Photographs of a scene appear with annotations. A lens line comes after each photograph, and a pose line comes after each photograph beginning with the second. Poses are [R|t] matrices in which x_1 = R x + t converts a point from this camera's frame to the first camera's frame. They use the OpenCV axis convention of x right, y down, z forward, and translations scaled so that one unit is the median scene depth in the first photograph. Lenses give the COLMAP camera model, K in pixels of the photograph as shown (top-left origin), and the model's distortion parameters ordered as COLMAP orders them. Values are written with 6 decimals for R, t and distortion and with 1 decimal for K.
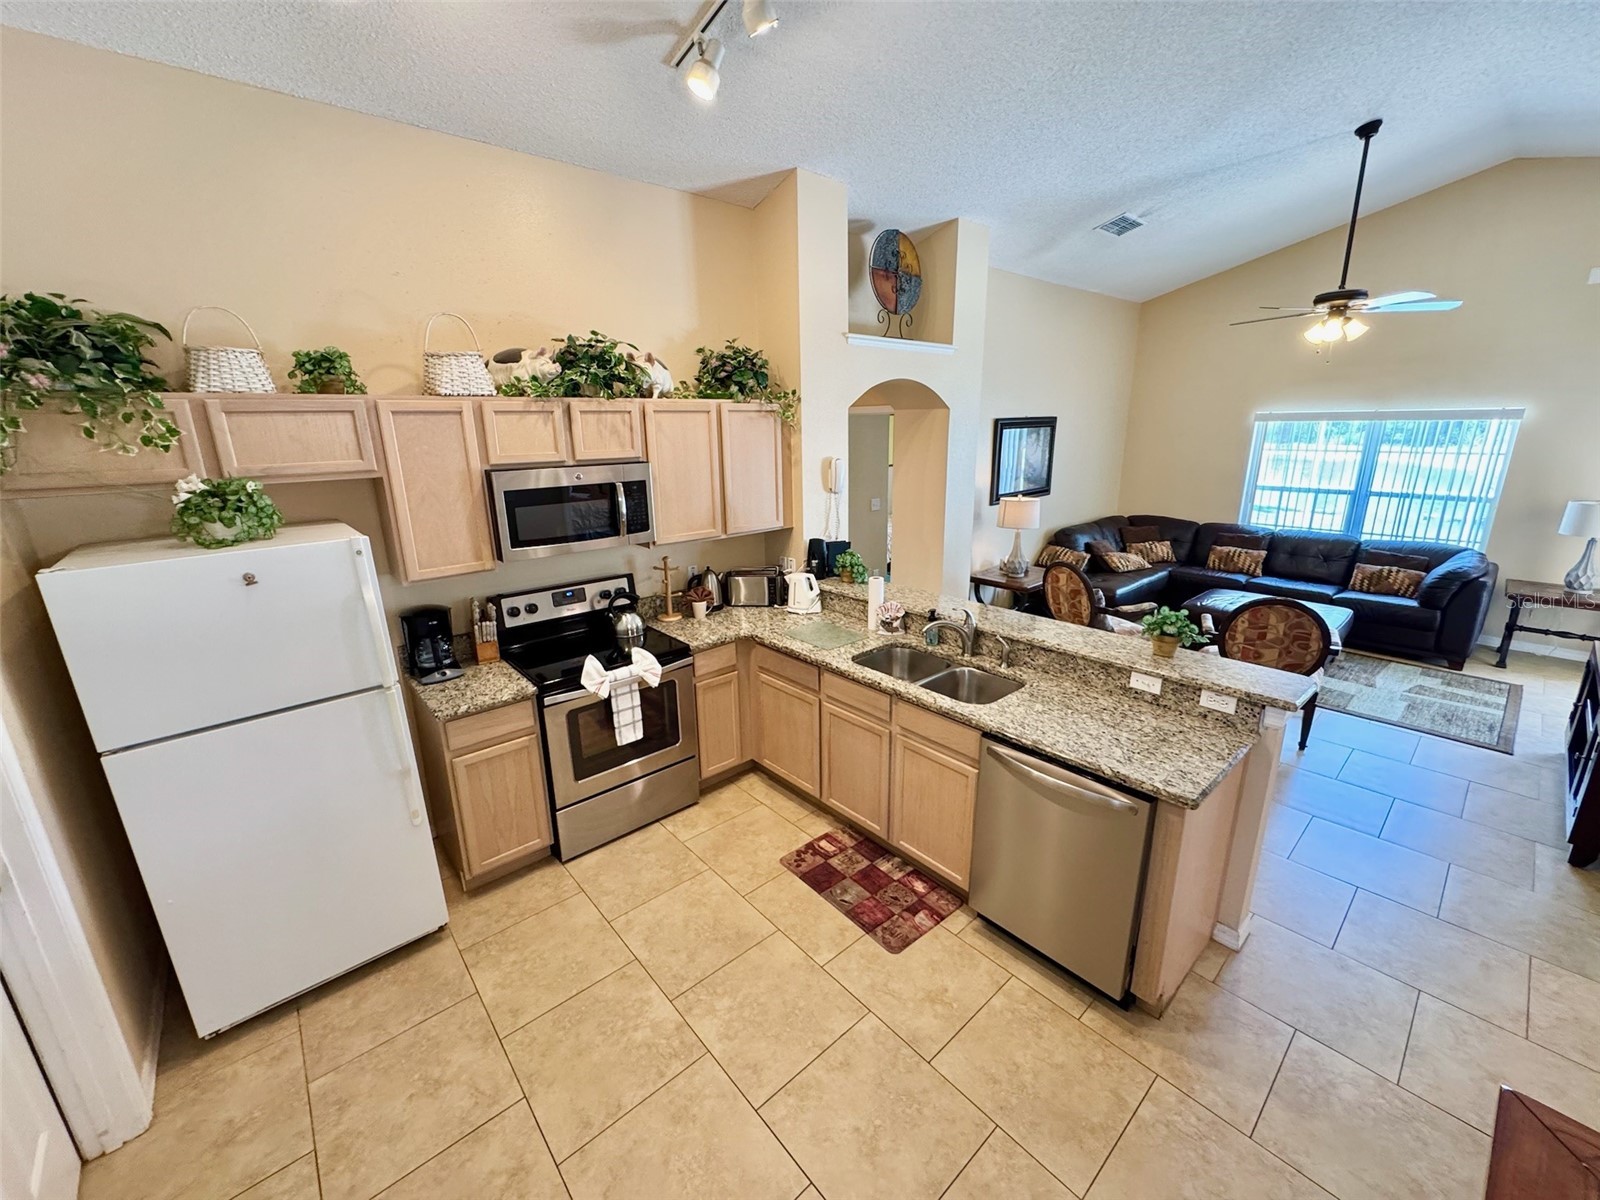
lens RADIAL K [[641.7, 0, 801.1], [0, 641.7, 595.1], [0, 0, 1]] dist [-0.000552, 0.000258]
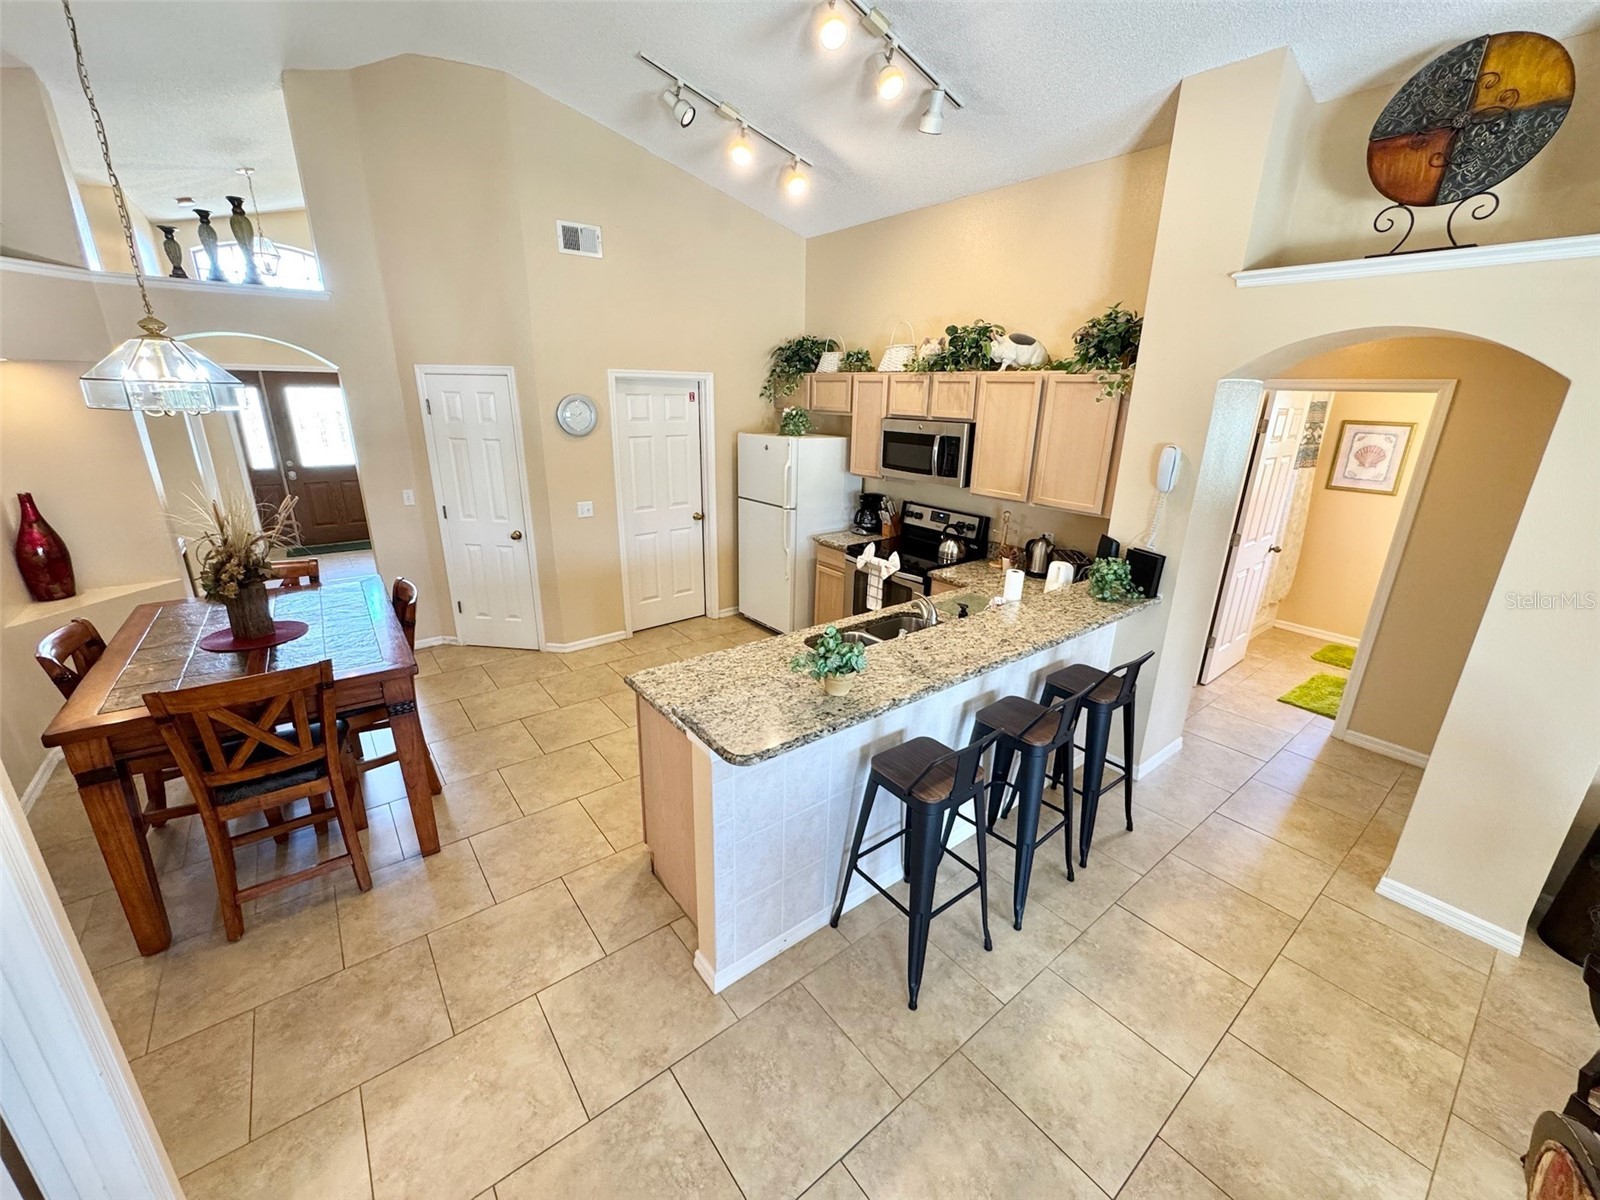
lens RADIAL K [[641.7, 0, 807.0], [0, 641.7, 602.5], [0, 0, 1]] dist [-0.000552, 0.000258]
pose [[-0.047130, 0.329893, -0.942841, 0.816310], [-0.279330, 0.901881, 0.329524, -0.166138], [0.959038, 0.278894, 0.049643, 0.564430]]
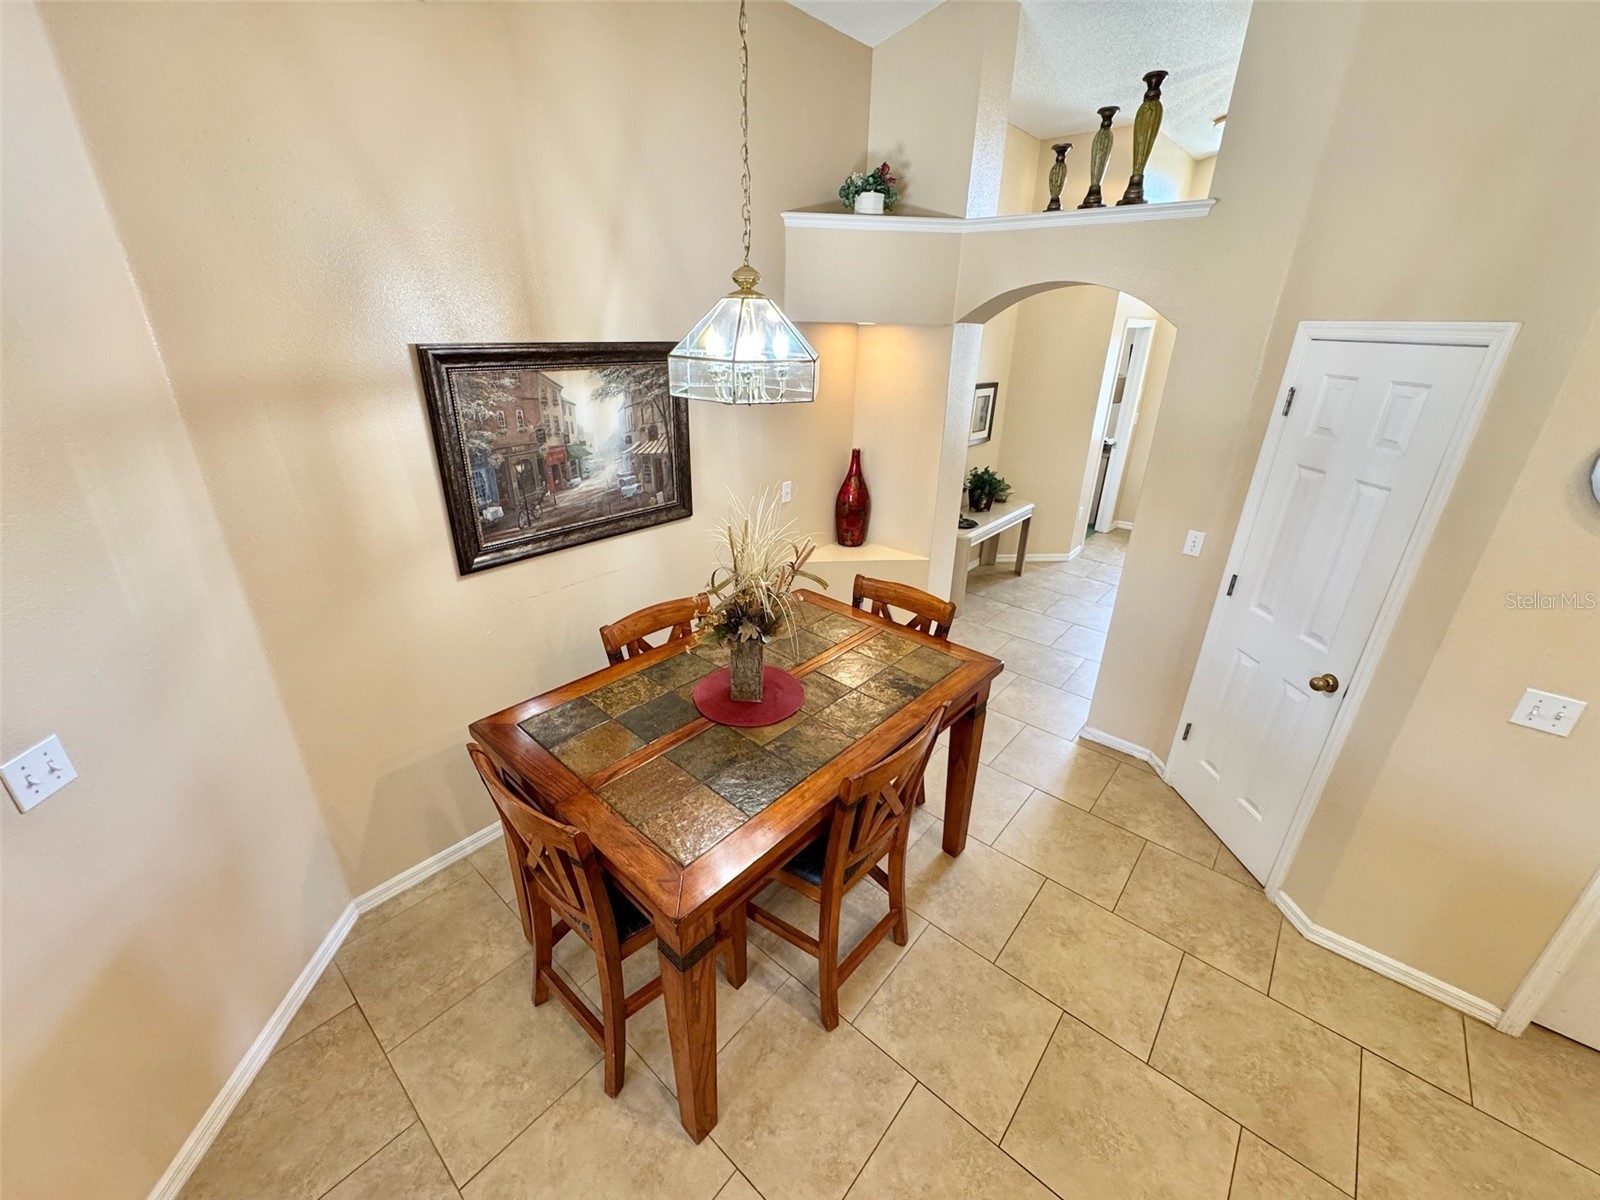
lens RADIAL K [[641.7, 0, 800.9], [0, 641.7, 597.5], [0, 0, 1]] dist [-0.000552, 0.000258]
pose [[-0.987942, 0.060005, -0.142721, 0.525570], [-0.042594, 0.780923, 0.623173, -0.148993], [0.148847, 0.621738, -0.768951, 0.481837]]
